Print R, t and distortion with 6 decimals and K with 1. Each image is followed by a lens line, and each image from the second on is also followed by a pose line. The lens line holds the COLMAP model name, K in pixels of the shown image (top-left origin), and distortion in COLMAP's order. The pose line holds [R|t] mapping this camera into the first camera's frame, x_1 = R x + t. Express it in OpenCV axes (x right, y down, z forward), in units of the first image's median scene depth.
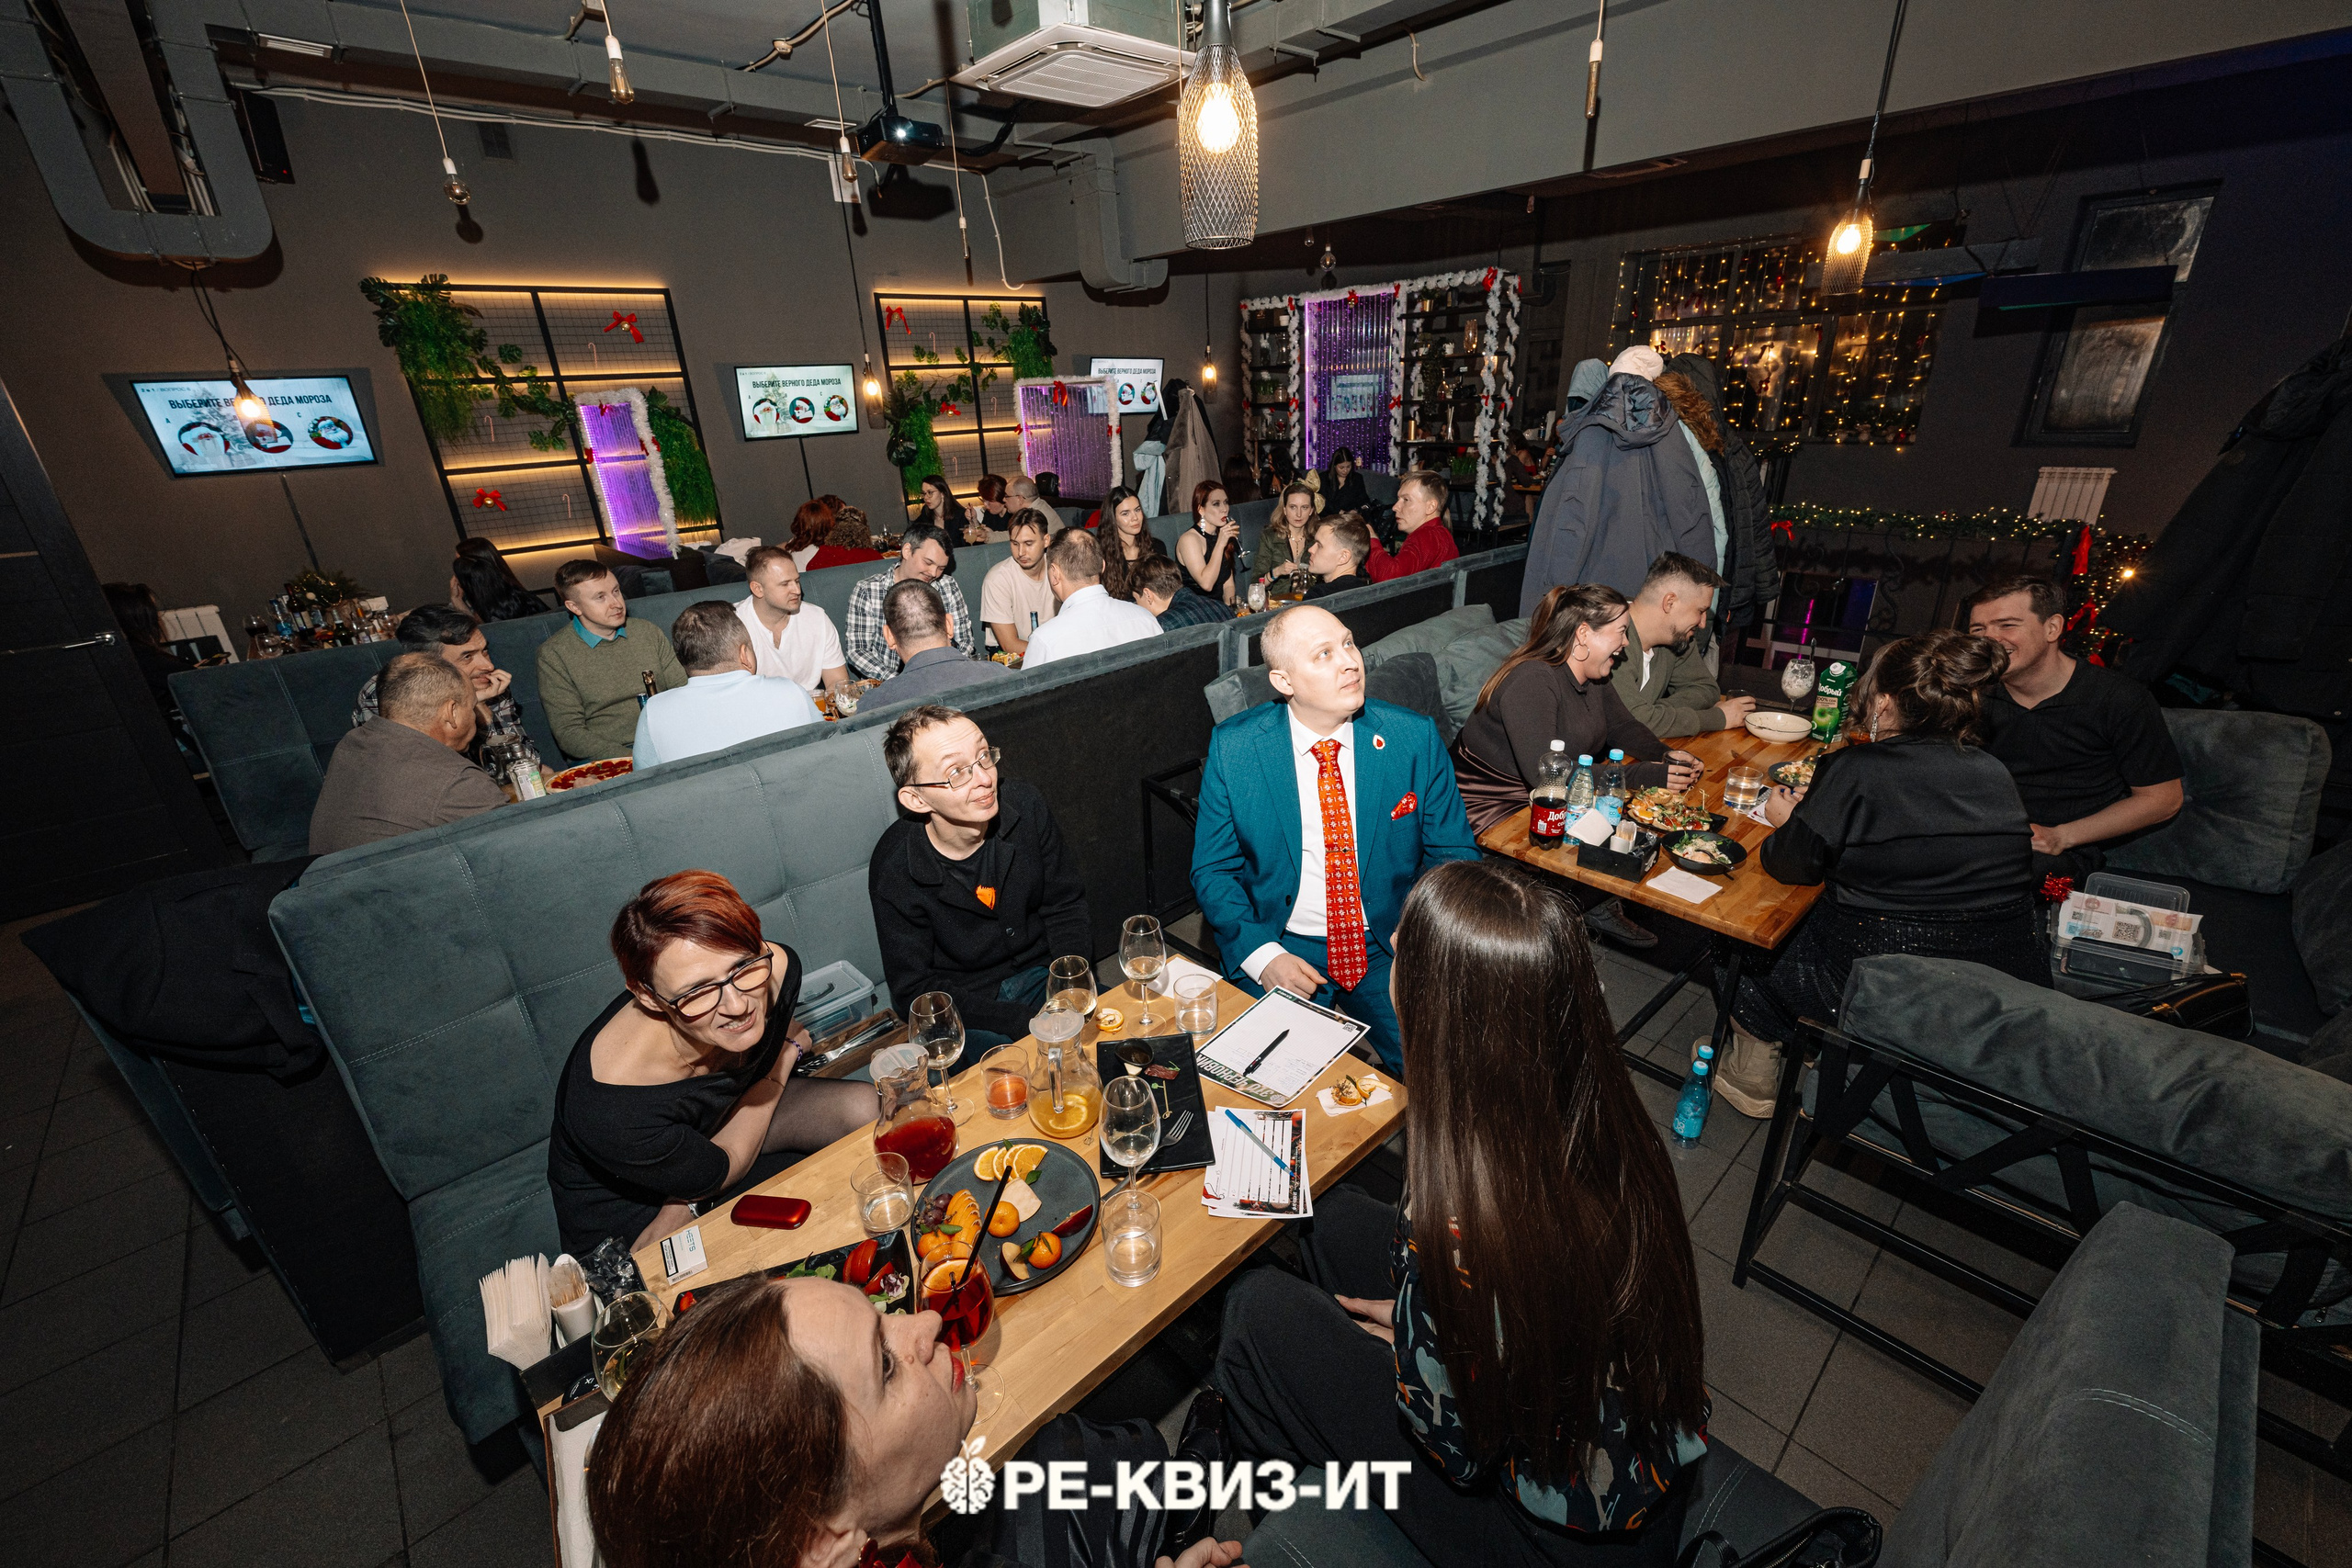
lens RADIAL K [[944.6, 0, 1180.7], [0, 944.6, 778.3], [0, 0, 1]] dist [-0.000027, 0.000322]
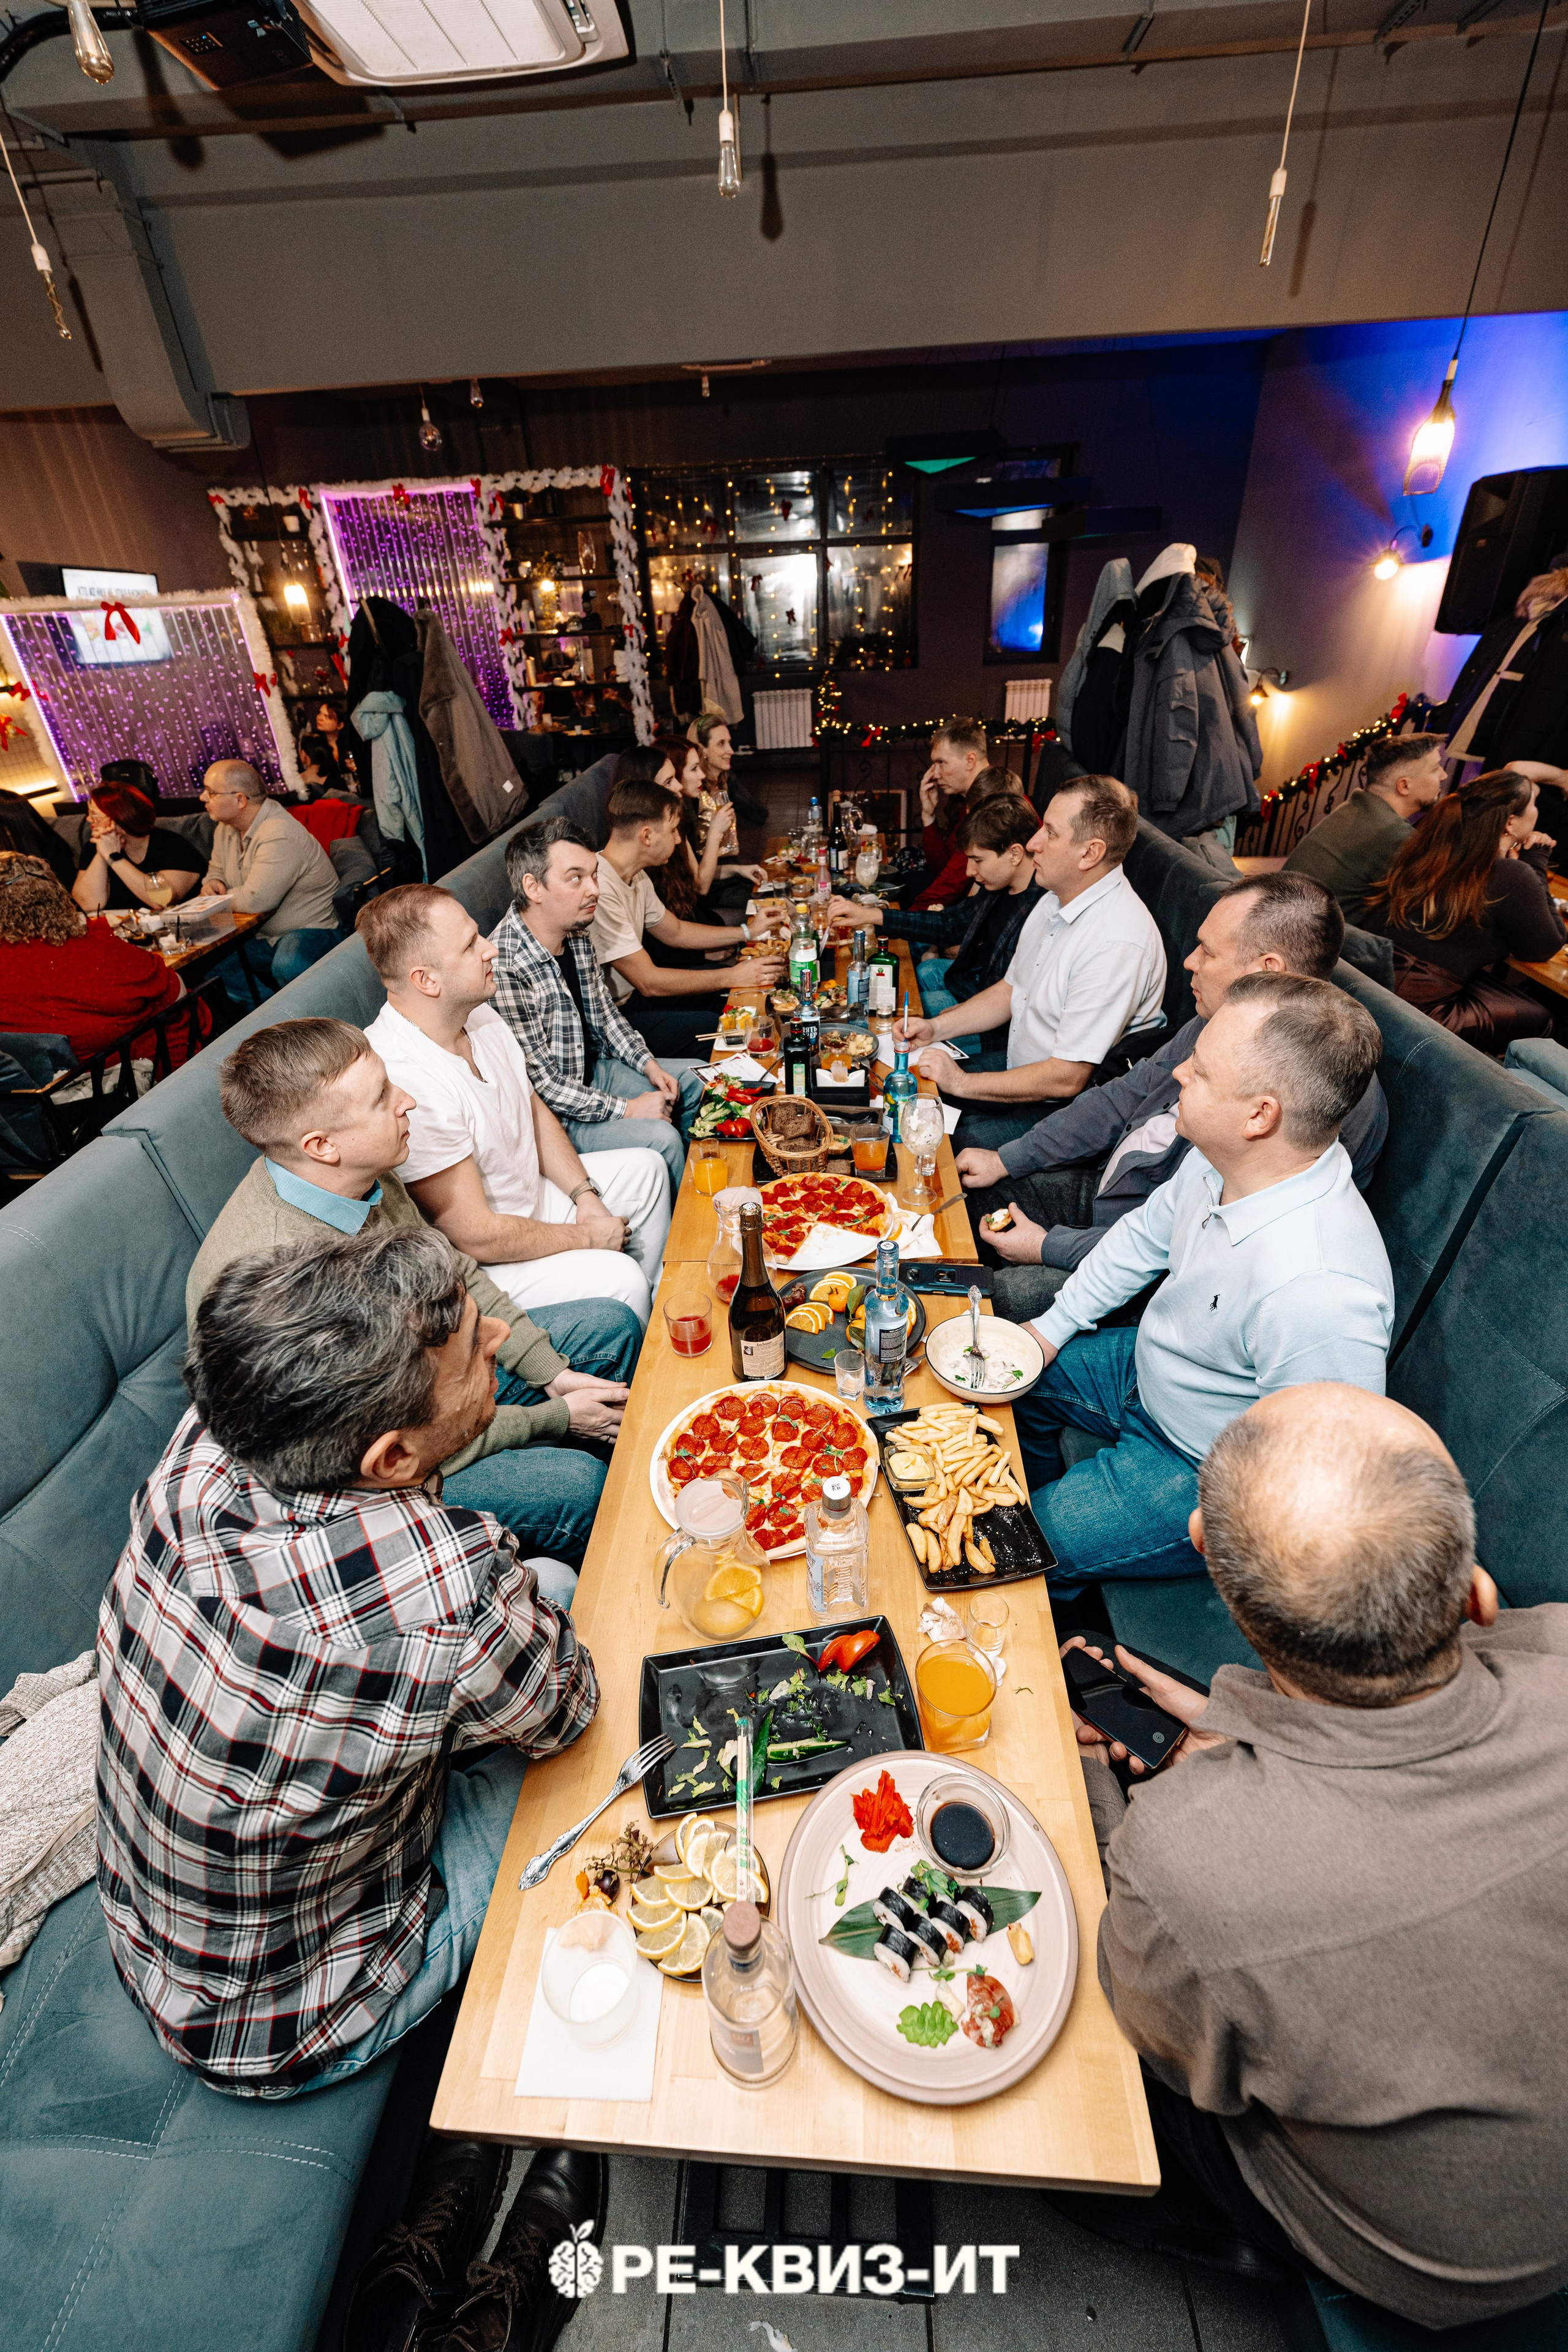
lens RADIAL K [[944.7, 0, 788.9], [0, 944.7, 1171.5], [0, 0, 1]] dist [-0.000027, 0.000322]
pose [[0.700367, -0.362544, 0.614857, -0.602945], [0.286398, 0.931757, 0.223173, -0.161753], [-0.653807, 0.019791, 0.756403, 0.475264]]
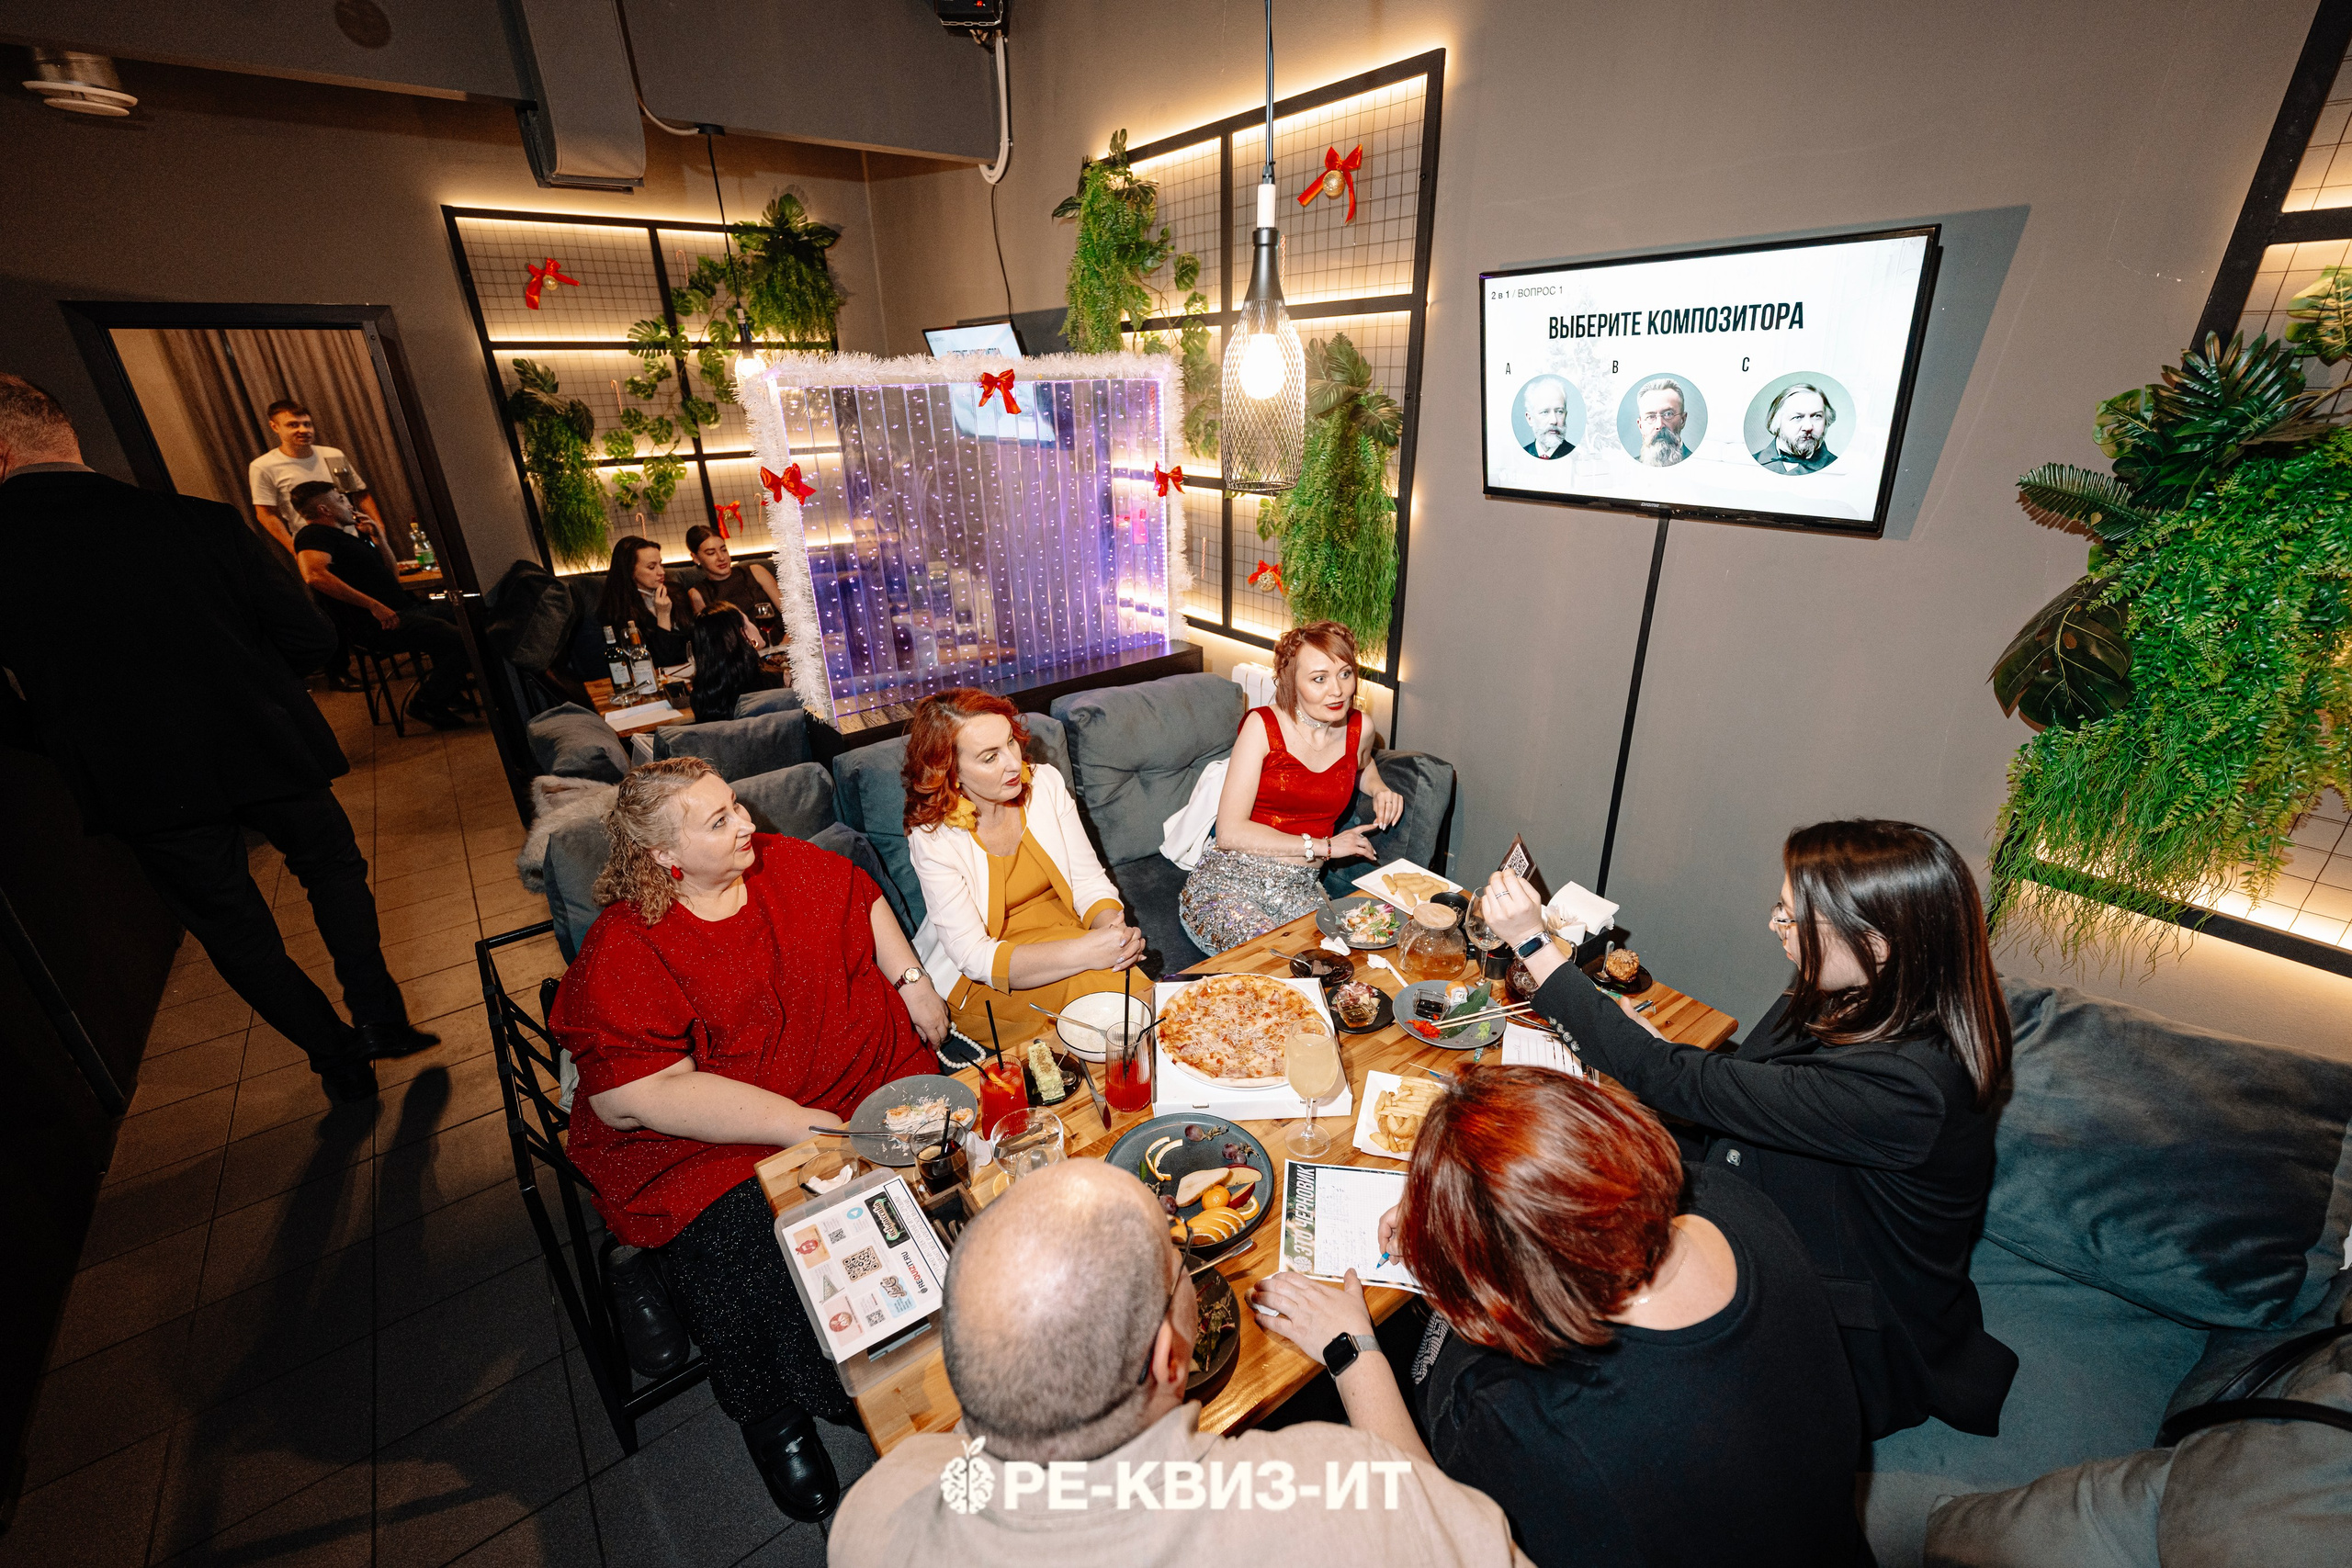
lens RADIAL K [[944.6, 0, 1180.7], [0, 944.6, 778.3], [0, 0, 1]] dist [-0.000027, 0.000322]
pose [[-0.073698, 0.429602, -0.900006, -0.166467], [-0.374177, 0.824619, 0.424258, -0.663087], [0.924424, 0.368029, 0.099974, 1.585976]]
